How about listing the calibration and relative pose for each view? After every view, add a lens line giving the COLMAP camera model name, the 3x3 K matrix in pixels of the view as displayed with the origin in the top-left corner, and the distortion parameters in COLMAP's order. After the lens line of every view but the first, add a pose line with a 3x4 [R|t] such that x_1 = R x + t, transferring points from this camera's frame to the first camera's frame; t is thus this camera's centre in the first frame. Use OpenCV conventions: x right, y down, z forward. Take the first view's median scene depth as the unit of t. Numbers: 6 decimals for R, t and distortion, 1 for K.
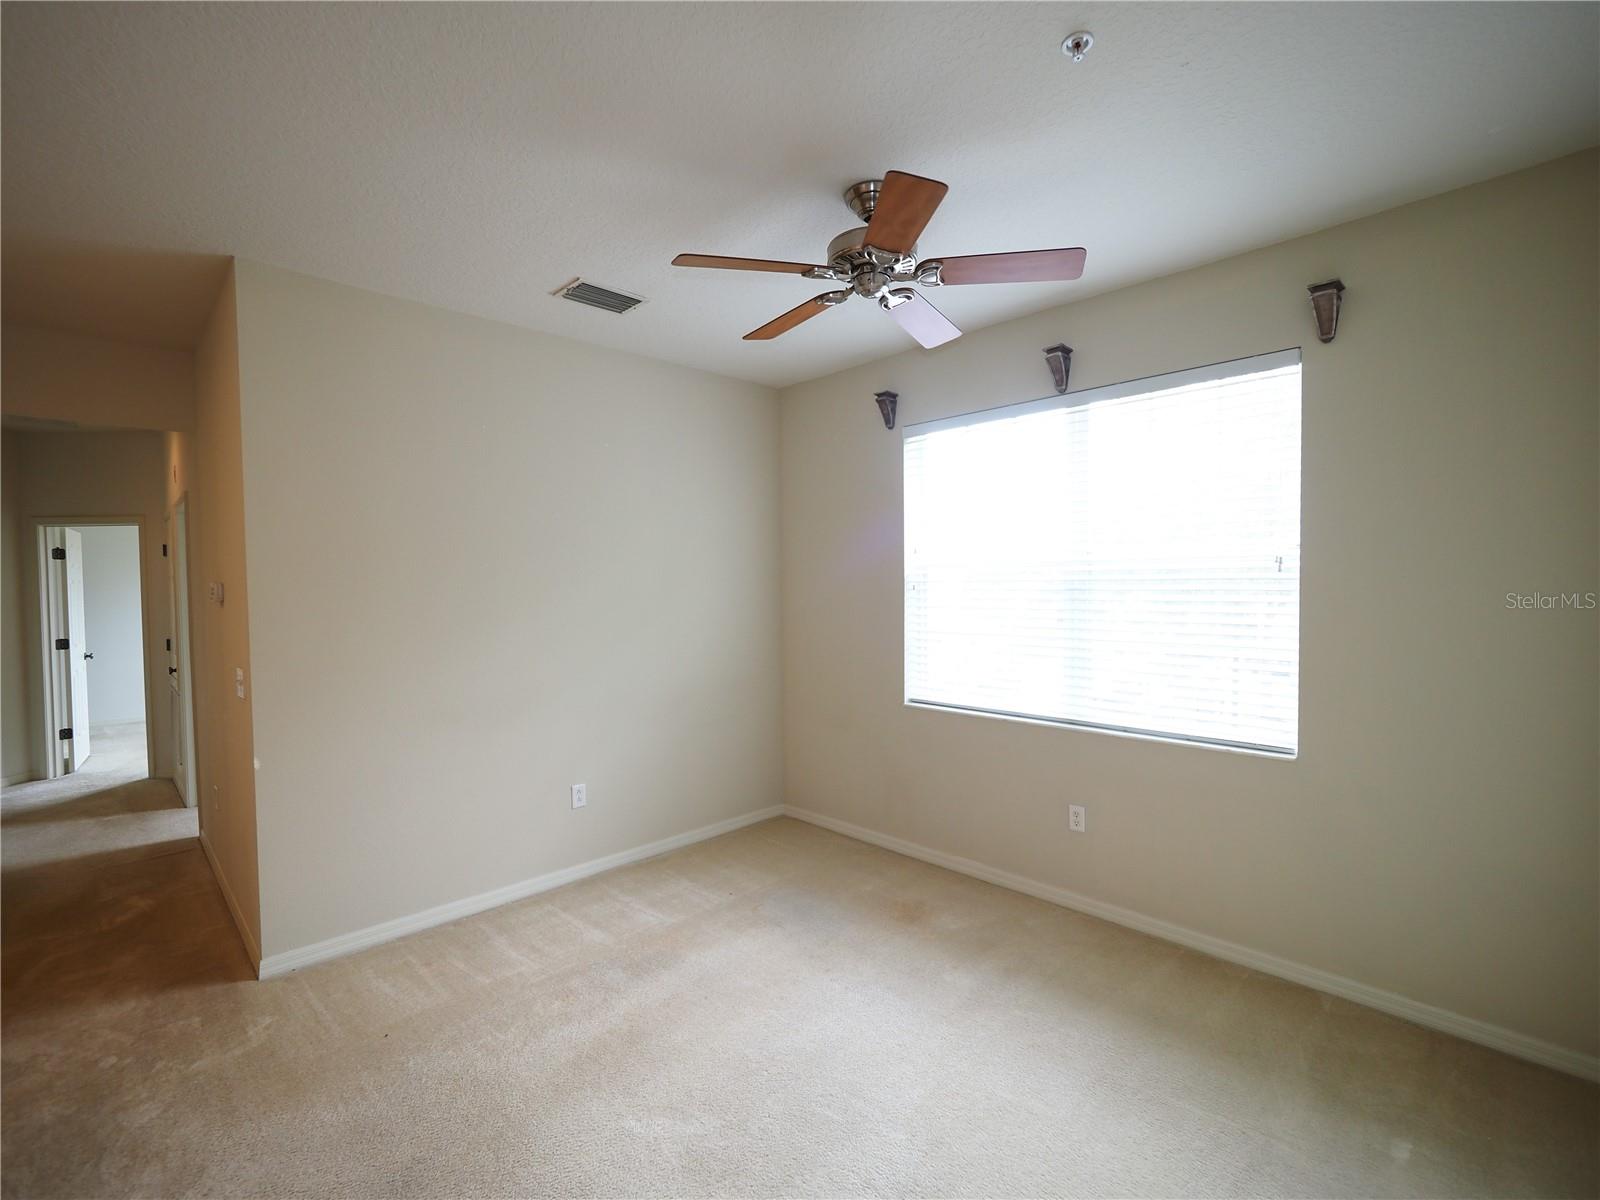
lens RADIAL K [[724.8, 0, 793.5], [0, 724.8, 605.8], [0, 0, 1]] dist [-0.008383, 0.005354]
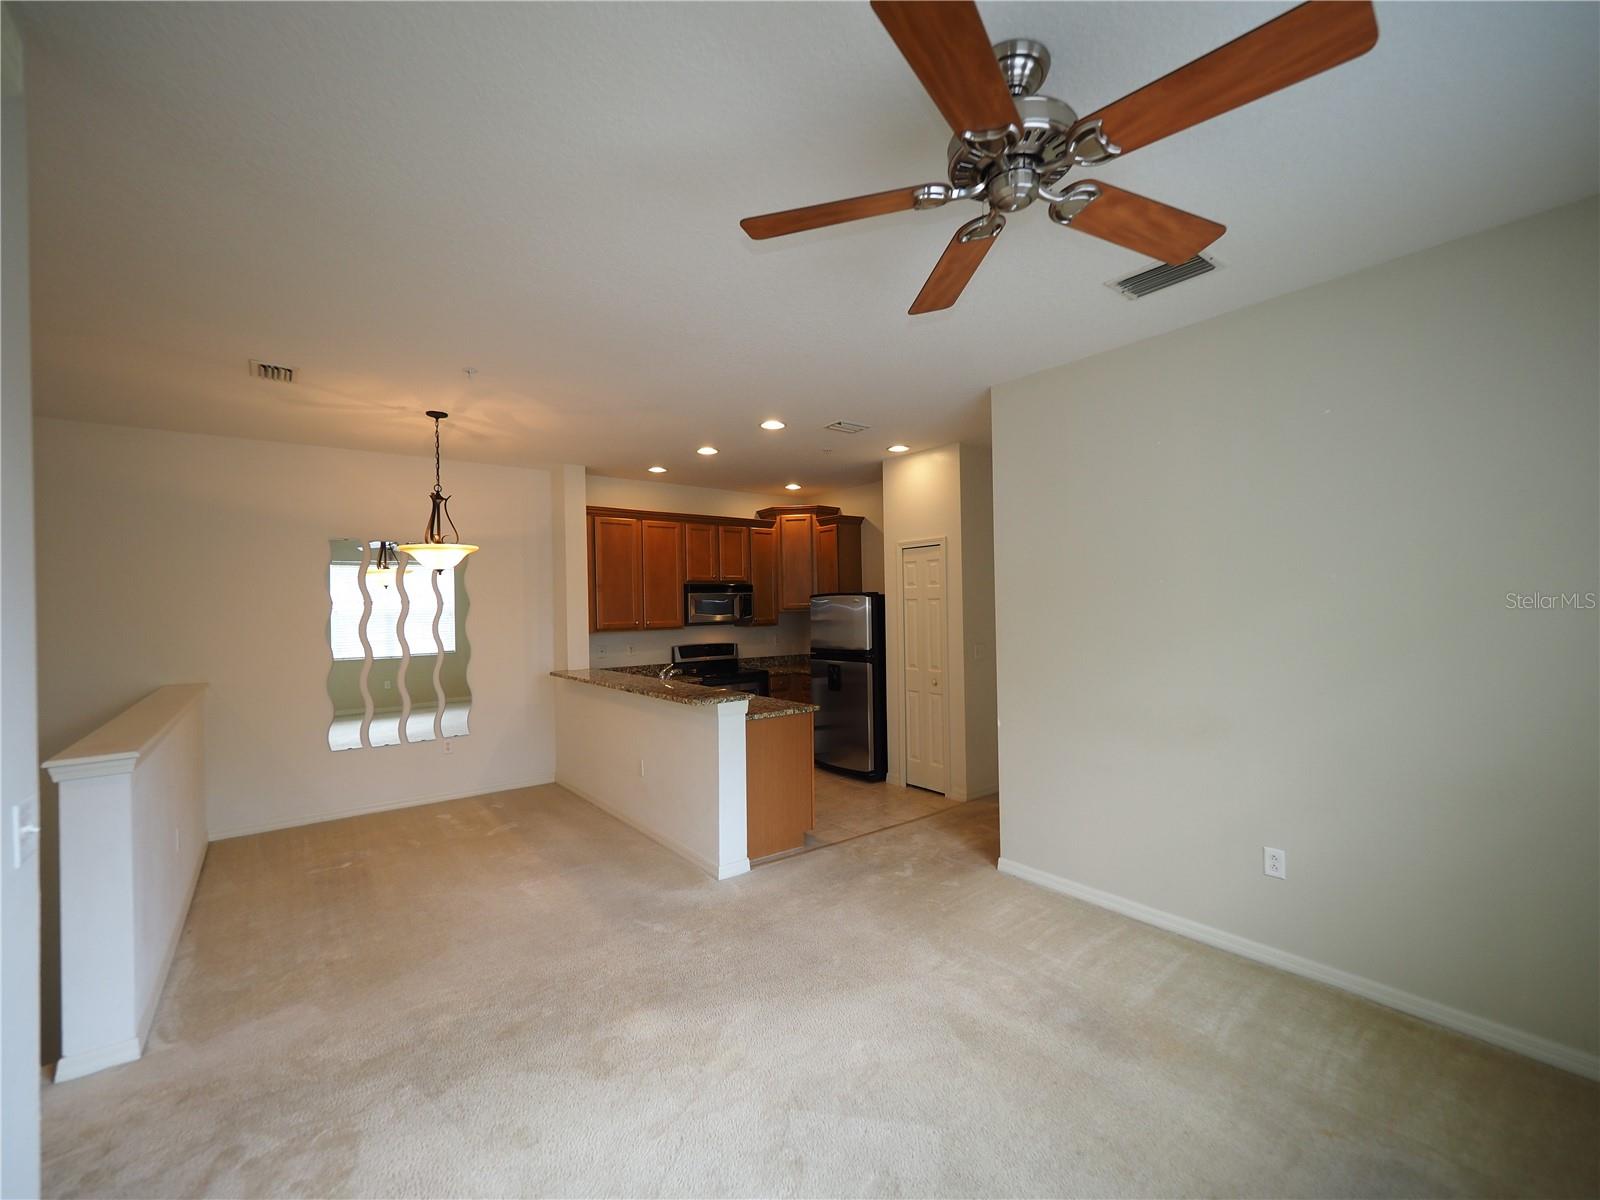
lens RADIAL K [[673.6, 0, 793.0], [0, 673.6, 605.8], [0, 0, 1]] dist [-0.009525, 0.002344]
pose [[-0.113235, 0.013317, -0.993479, 0.575771], [-0.013756, 0.999793, 0.014970, -0.032236], [0.993473, 0.015362, -0.113029, 0.626757]]
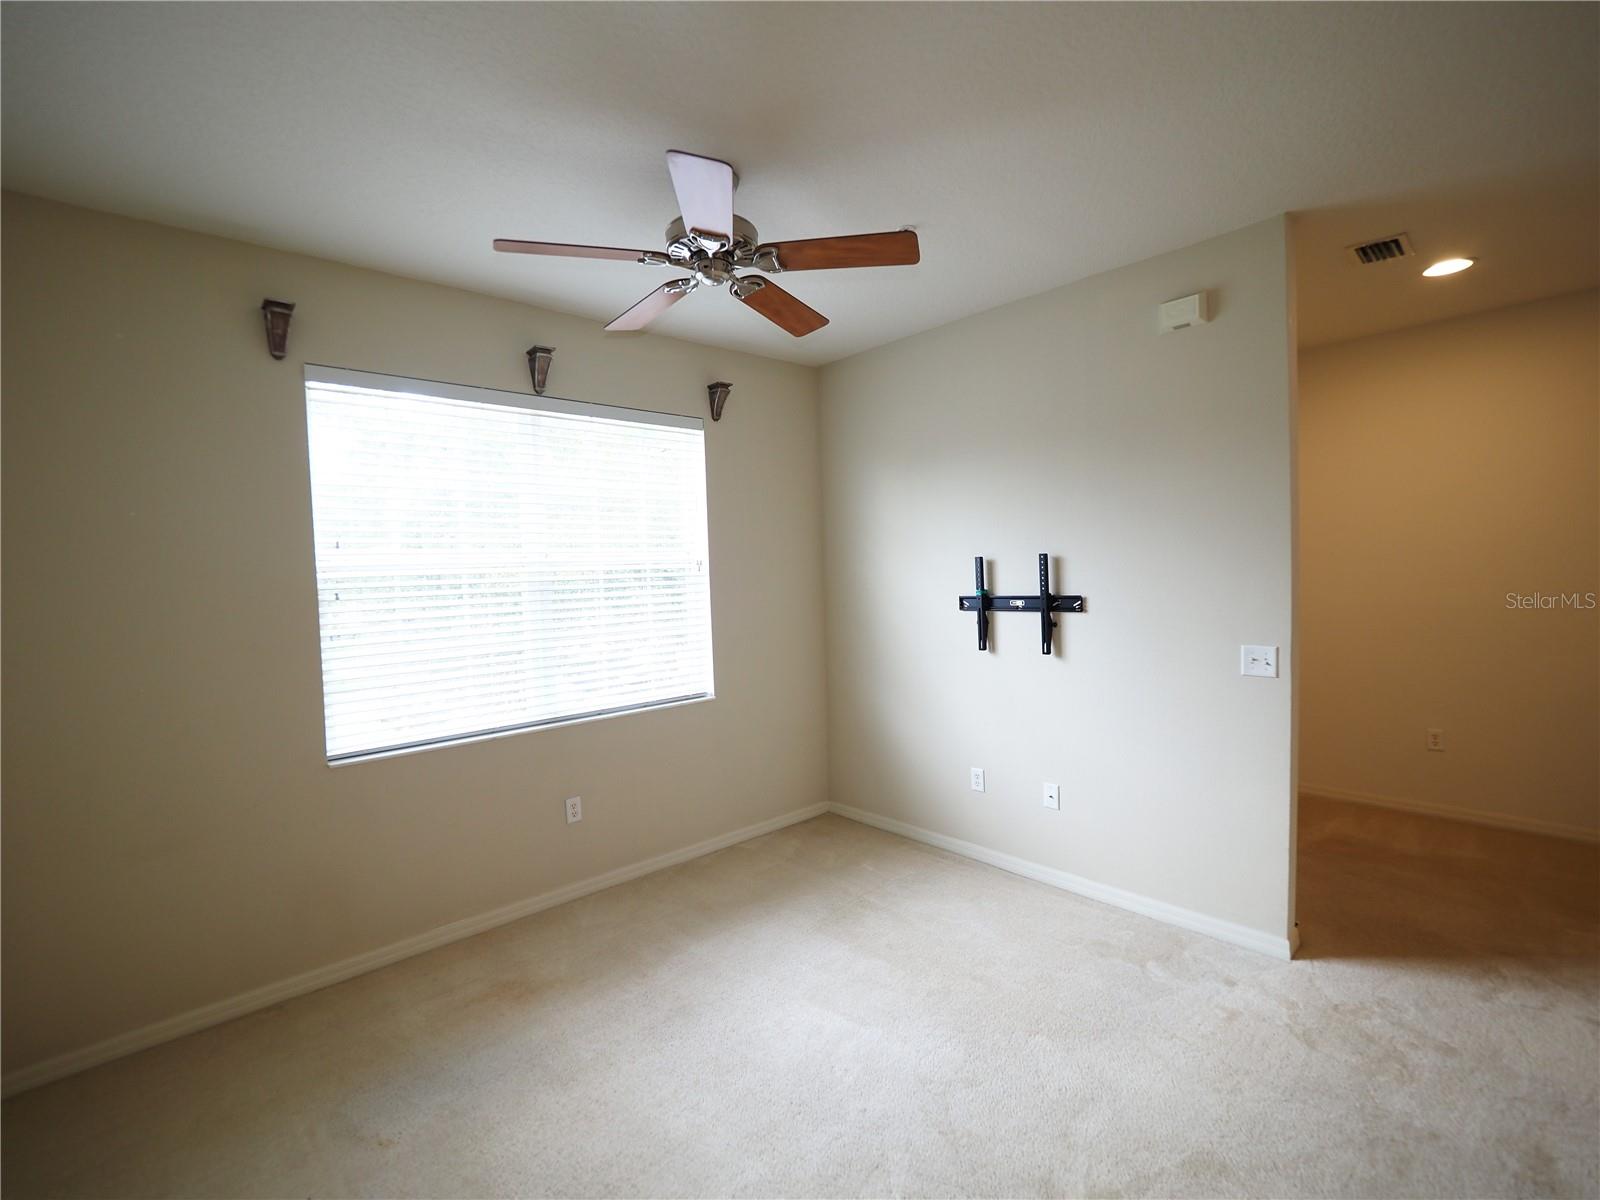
lens RADIAL K [[724.8, 0, 792.4], [0, 724.8, 598.3], [0, 0, 1]] dist [-0.008383, 0.005354]
pose [[0.032168, -0.030277, 0.999024, -0.637630], [0.063488, 0.997584, 0.028189, -0.018598], [-0.997464, 0.062519, 0.034013, 0.645906]]
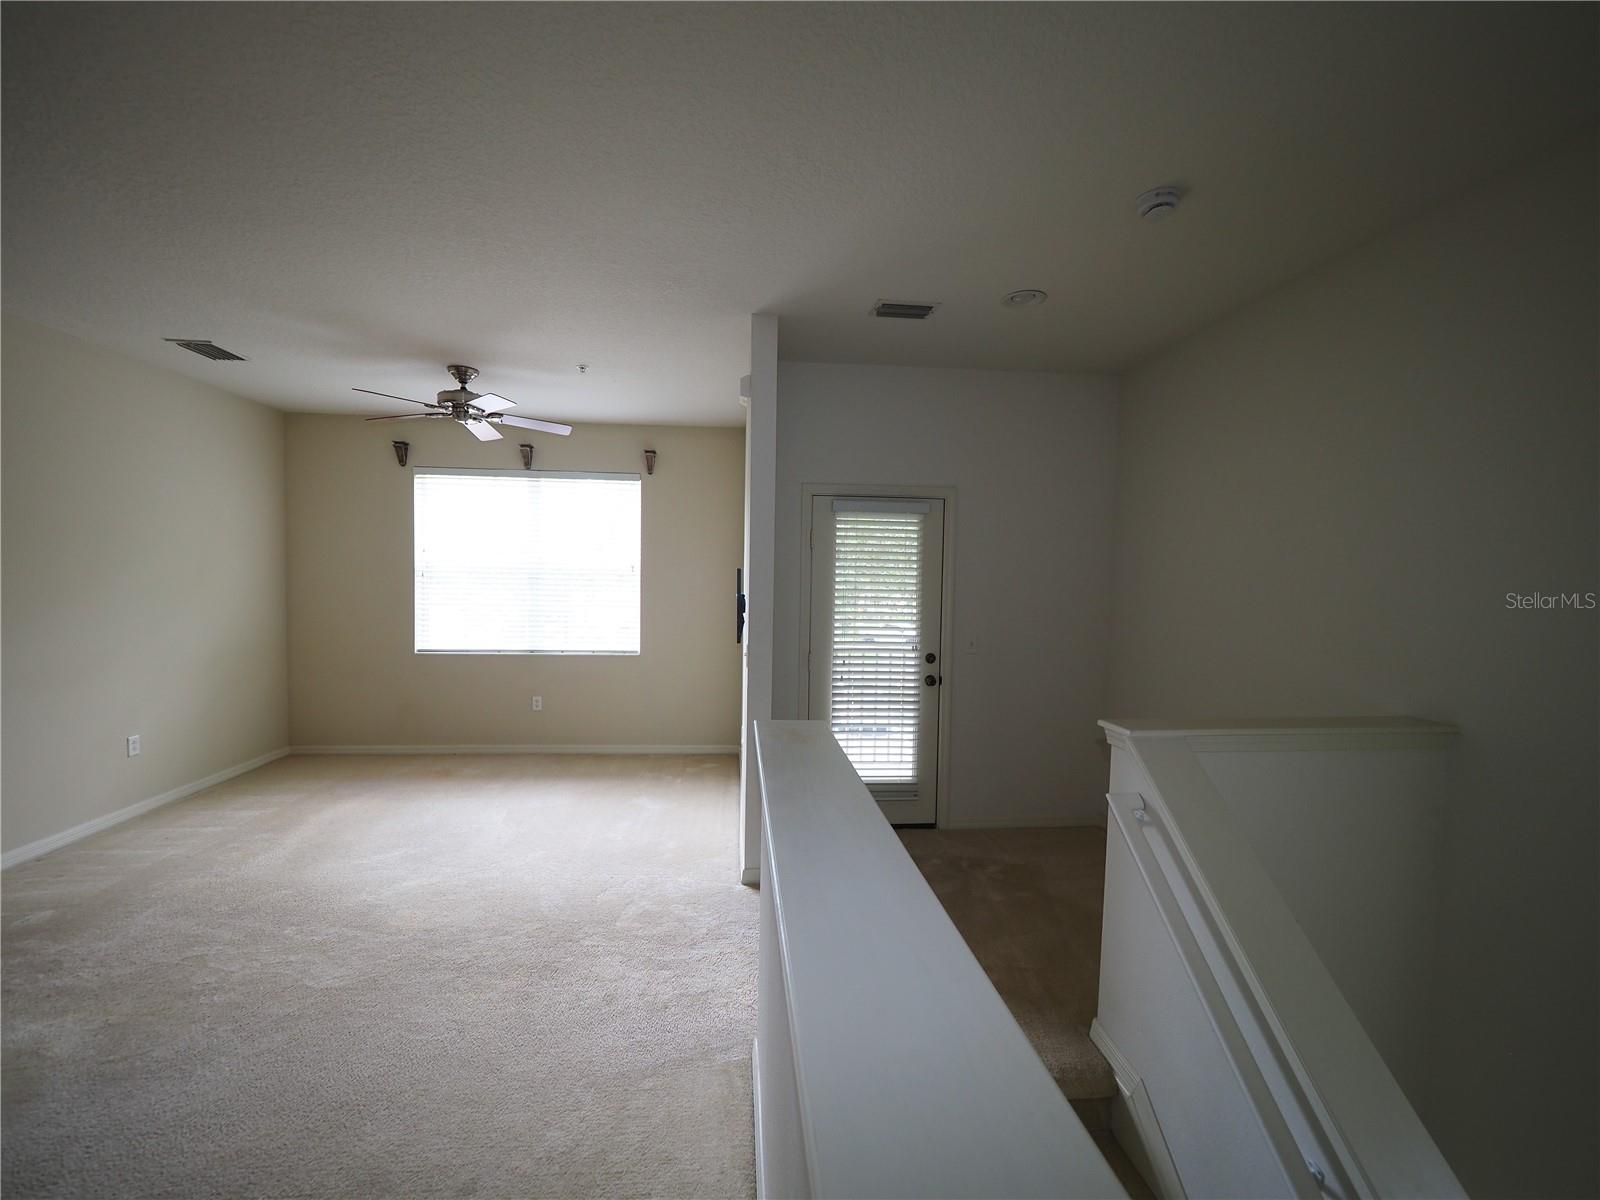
lens RADIAL K [[673.6, 0, 795.3], [0, 673.6, 607.1], [0, 0, 1]] dist [-0.009525, 0.002344]
pose [[0.627710, -0.012528, 0.778347, -0.531496], [-0.000597, 0.999862, 0.016575, 0.021973], [-0.778447, -0.010868, 0.627616, -0.587843]]
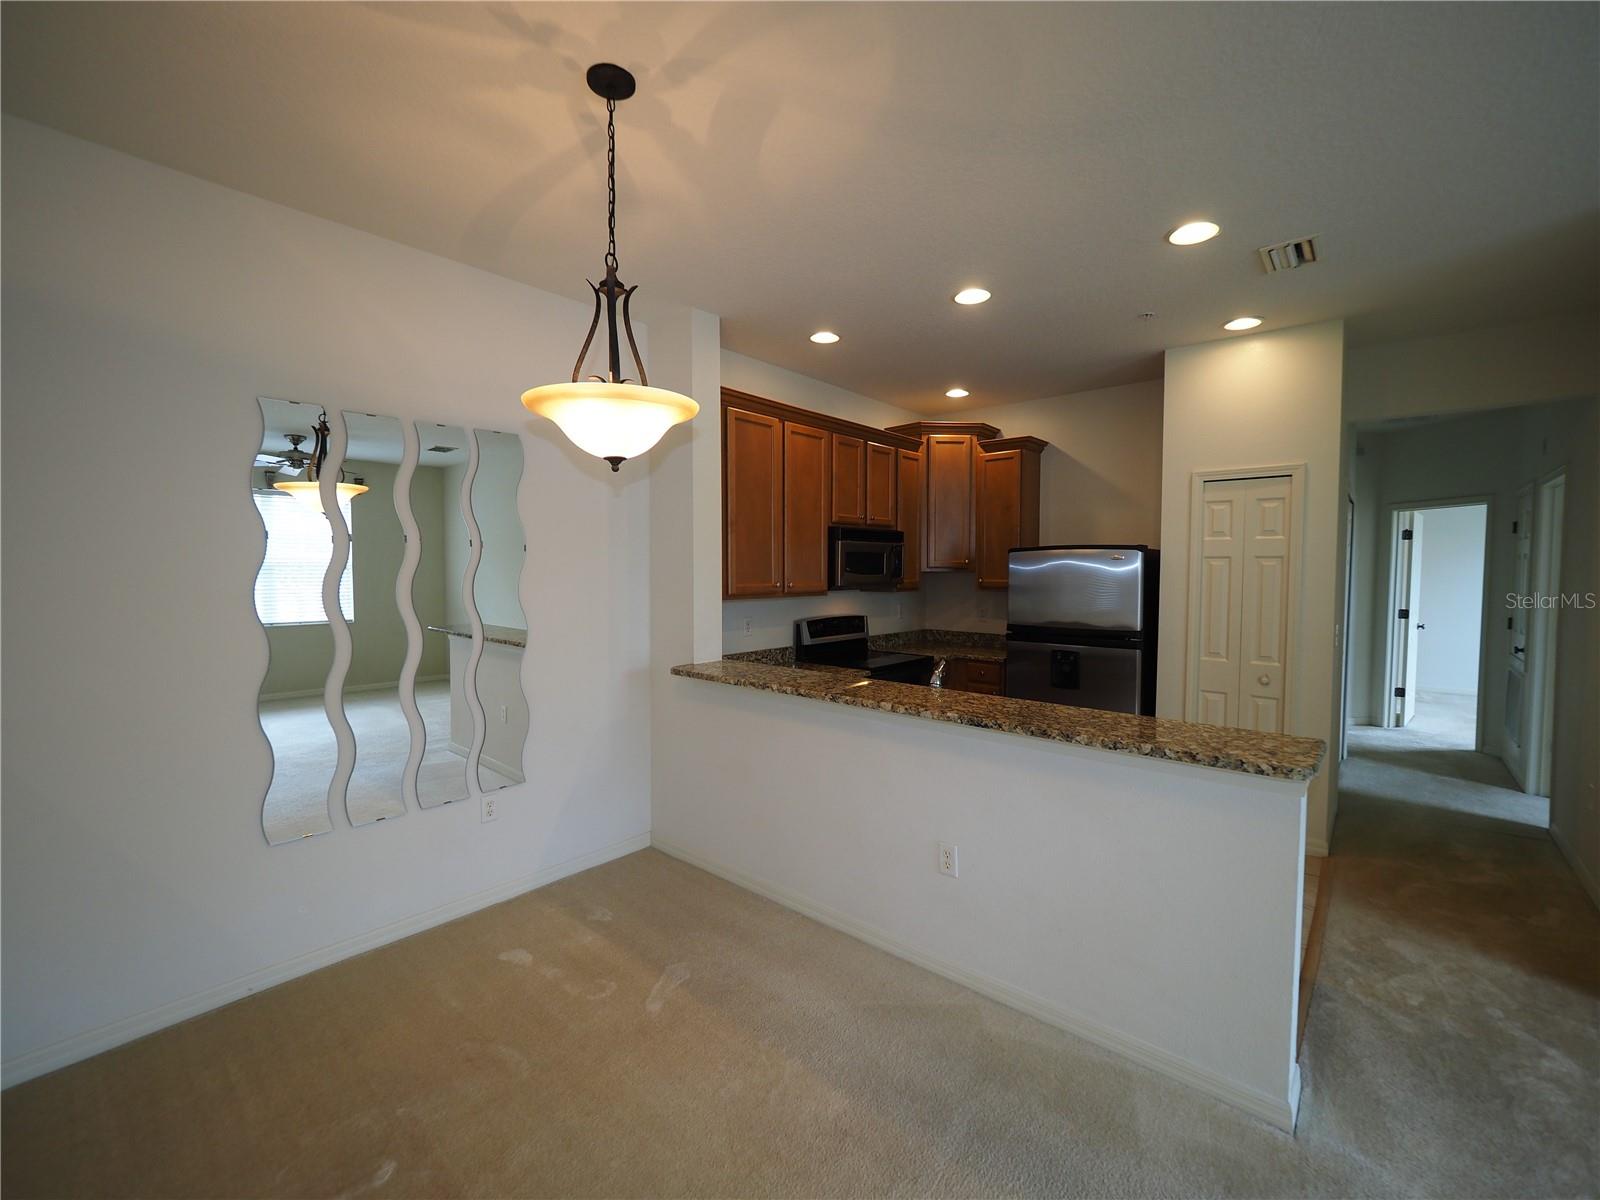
lens RADIAL K [[673.6, 0, 793.4], [0, 673.6, 595.4], [0, 0, 1]] dist [-0.009525, 0.002344]
pose [[0.079818, 0.055884, -0.995242, -0.065102], [-0.036273, 0.997929, 0.053126, 0.004358], [0.996149, 0.031860, 0.081680, -0.088199]]
